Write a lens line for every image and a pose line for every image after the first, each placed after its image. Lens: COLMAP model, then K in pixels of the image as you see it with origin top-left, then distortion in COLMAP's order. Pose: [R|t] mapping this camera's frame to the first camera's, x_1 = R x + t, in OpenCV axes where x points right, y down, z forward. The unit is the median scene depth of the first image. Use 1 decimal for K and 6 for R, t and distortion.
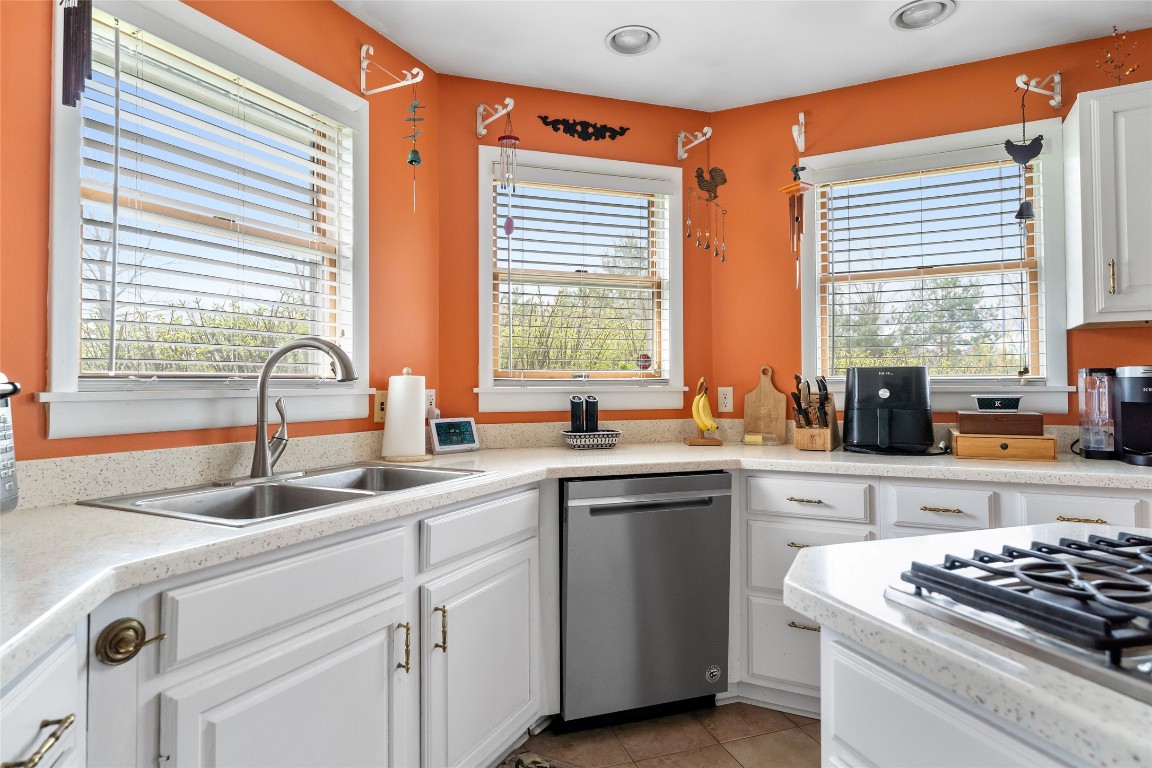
lens RADIAL K [[641.1, 0, 575.0], [0, 641.1, 379.5], [0, 0, 1]] dist [0.000004, -0.000383]
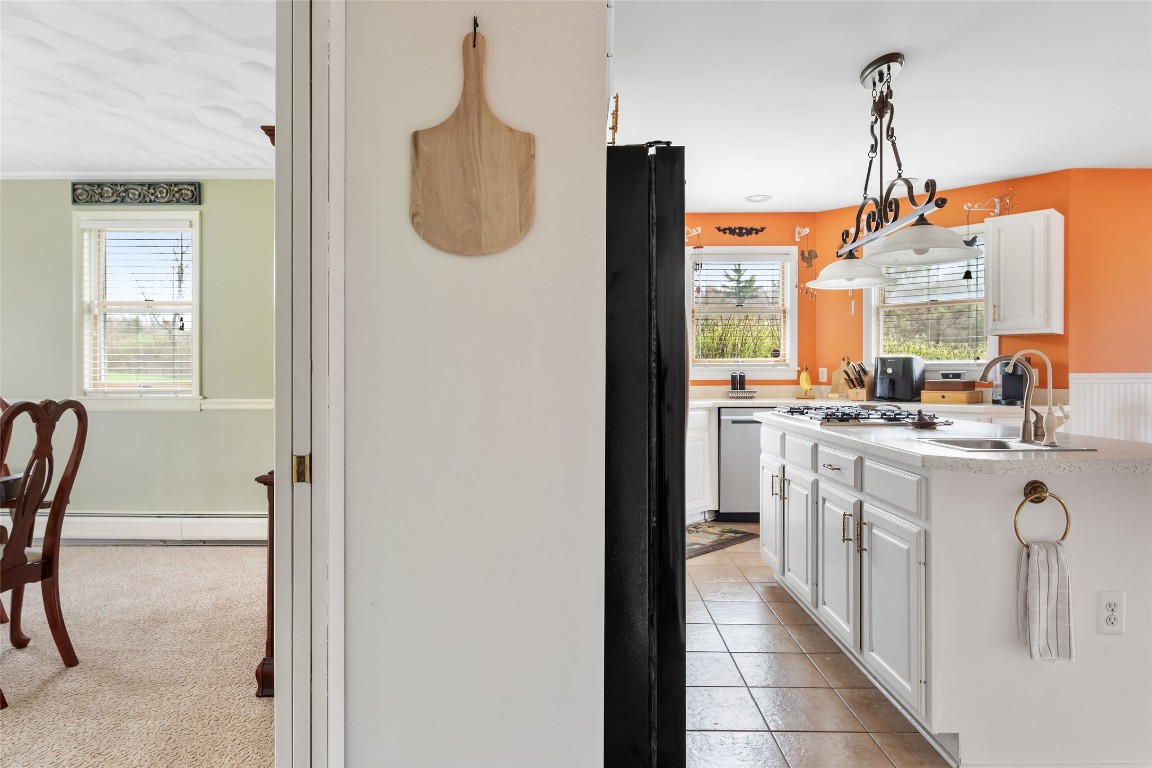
lens RADIAL K [[668.2, 0, 576.3], [0, 668.2, 383.8], [0, 0, 1]] dist [-0.028732, 0.002309]
pose [[0.948096, 0.006075, -0.317928, 0.192860], [0.004027, 0.999508, 0.031106, -0.004470], [0.317960, -0.030771, 0.947605, -1.083668]]
